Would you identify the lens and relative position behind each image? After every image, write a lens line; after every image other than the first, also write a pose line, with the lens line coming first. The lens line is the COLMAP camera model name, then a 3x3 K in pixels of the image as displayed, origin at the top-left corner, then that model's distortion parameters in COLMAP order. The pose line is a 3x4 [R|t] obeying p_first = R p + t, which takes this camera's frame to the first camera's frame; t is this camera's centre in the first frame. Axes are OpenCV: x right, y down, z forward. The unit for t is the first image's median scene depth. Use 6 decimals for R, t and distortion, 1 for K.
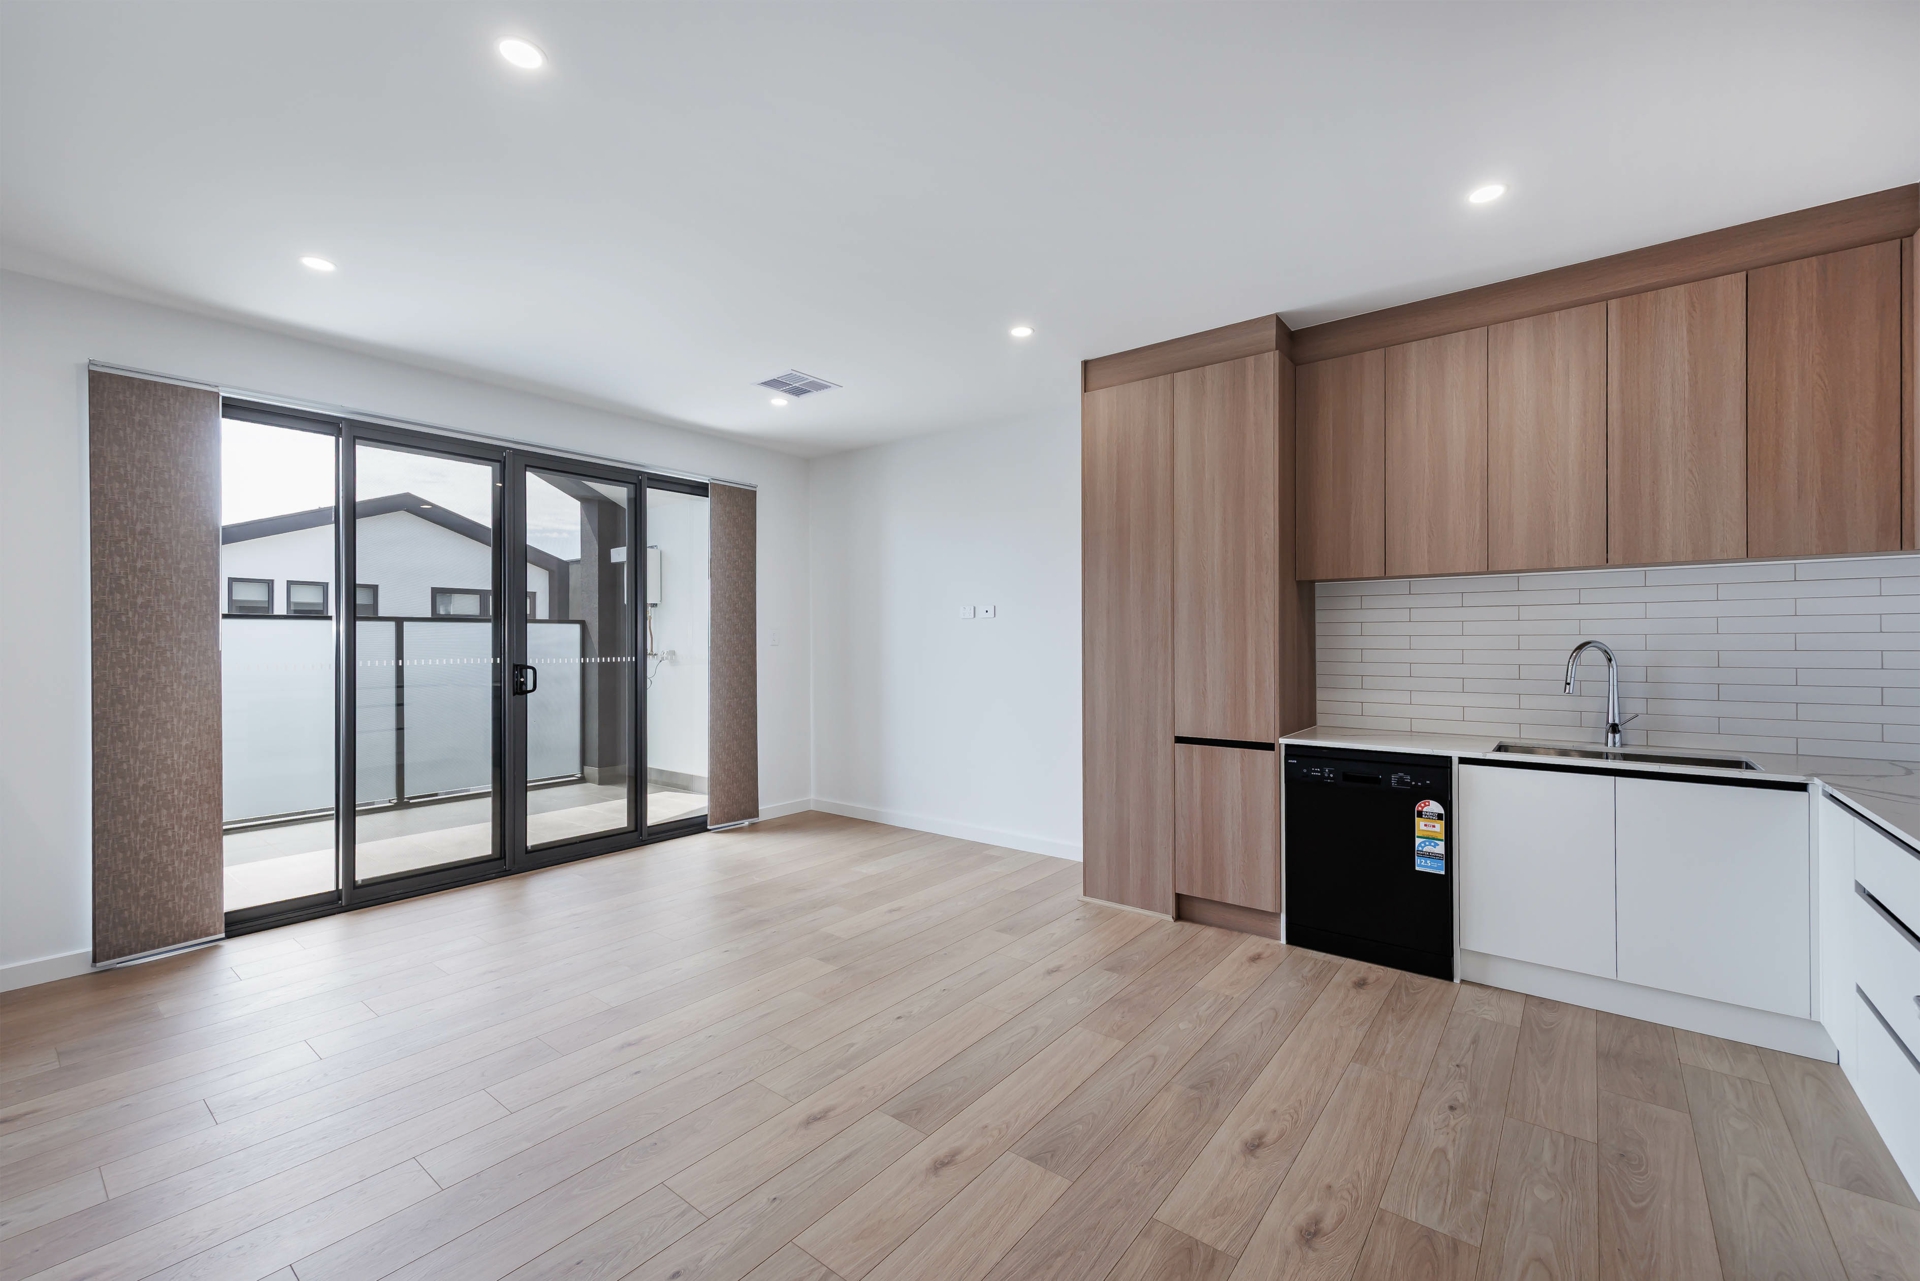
lens RADIAL K [[793.7, 0, 960.0], [0, 793.7, 640.5], [0, 0, 1]] dist [0.000580, 0.000105]
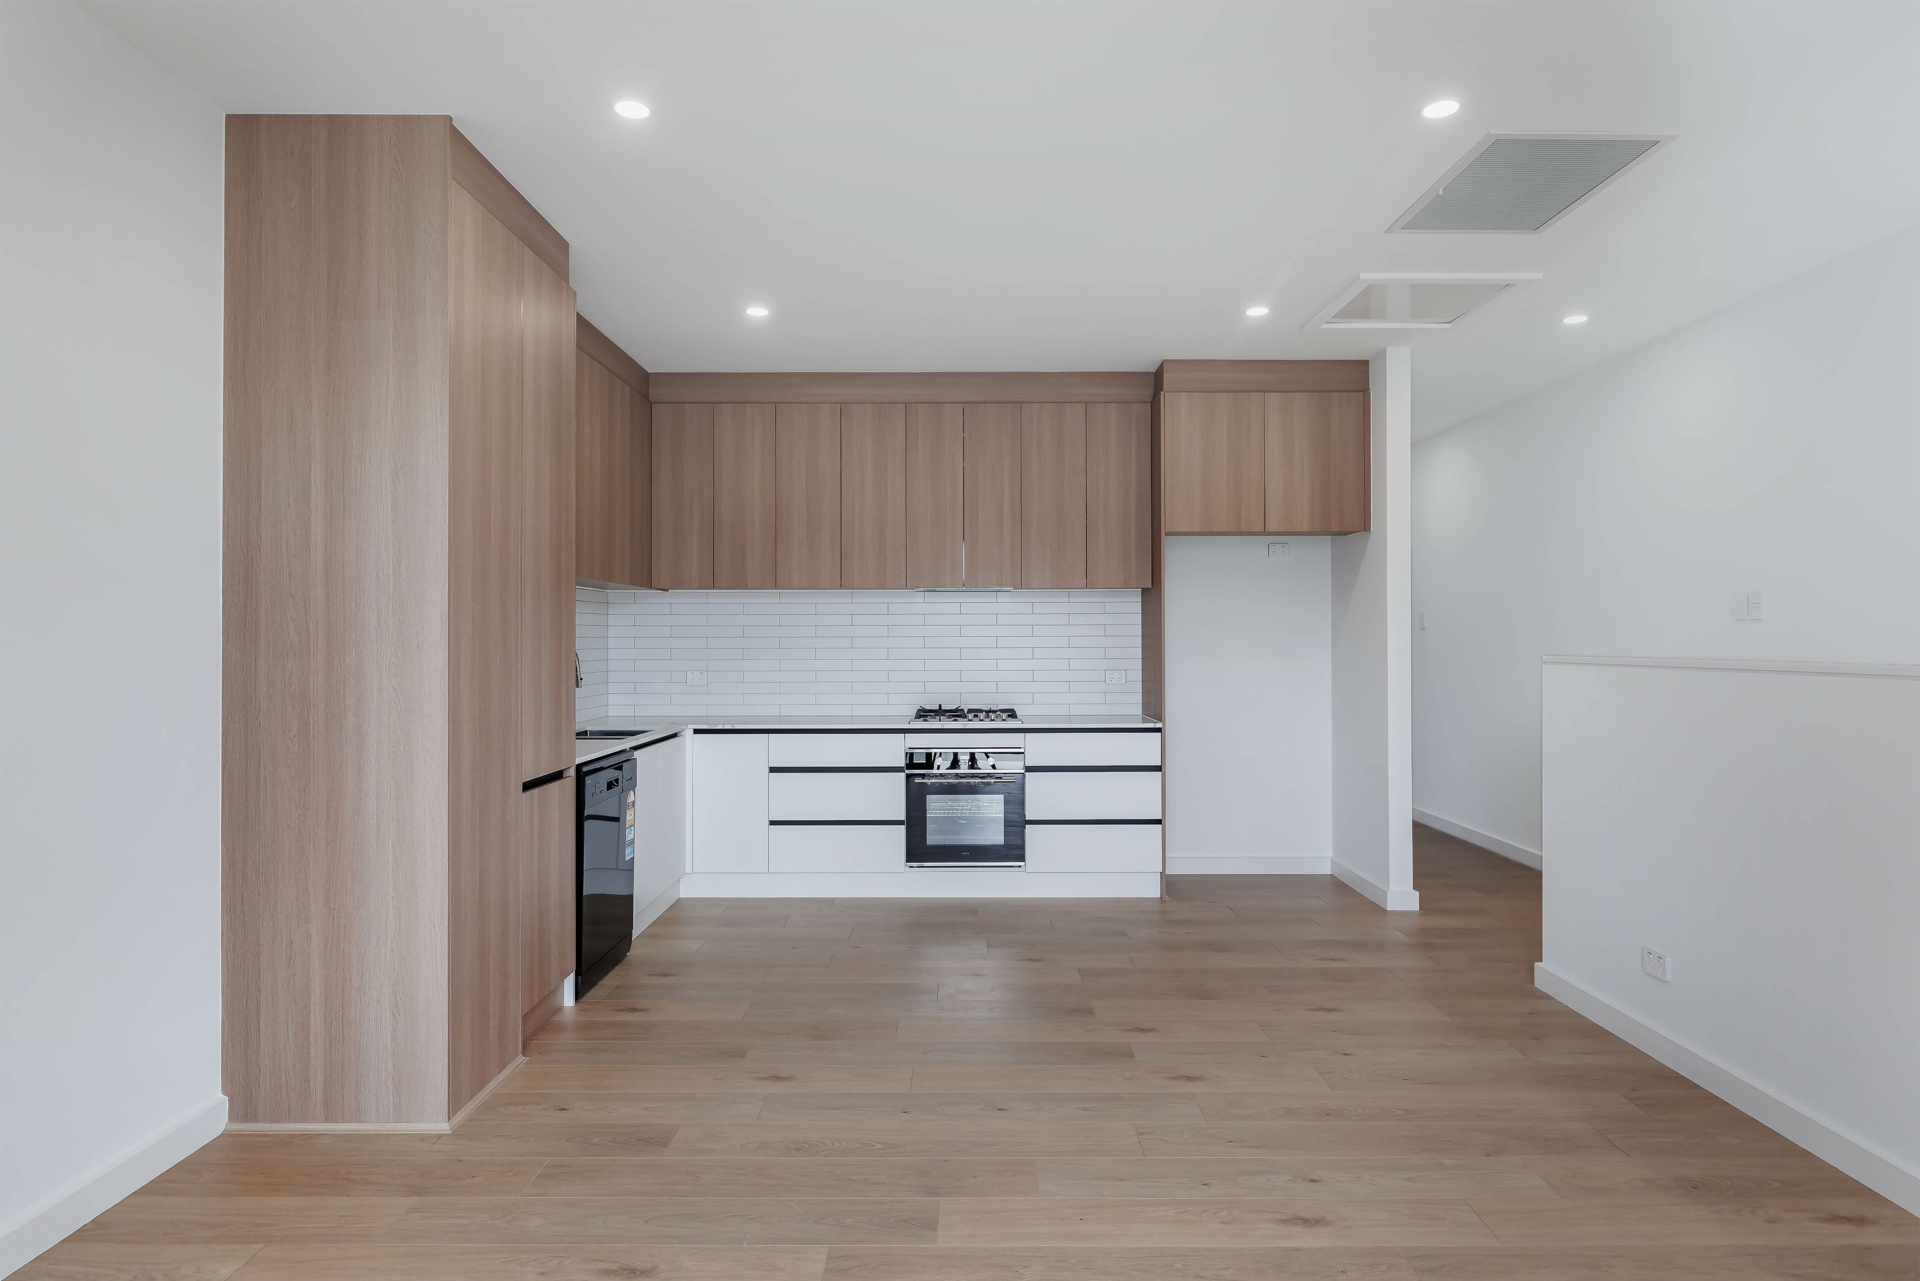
lens RADIAL K [[1067.4, 0, 960.0], [0, 1067.4, 640.5], [0, 0, 1]] dist [-0.075657, -0.000055]
pose [[-0.616723, 0.000567, 0.787180, -0.874560], [0.005374, 0.999979, 0.003491, -0.007775], [-0.787162, 0.006383, -0.616713, 1.652440]]
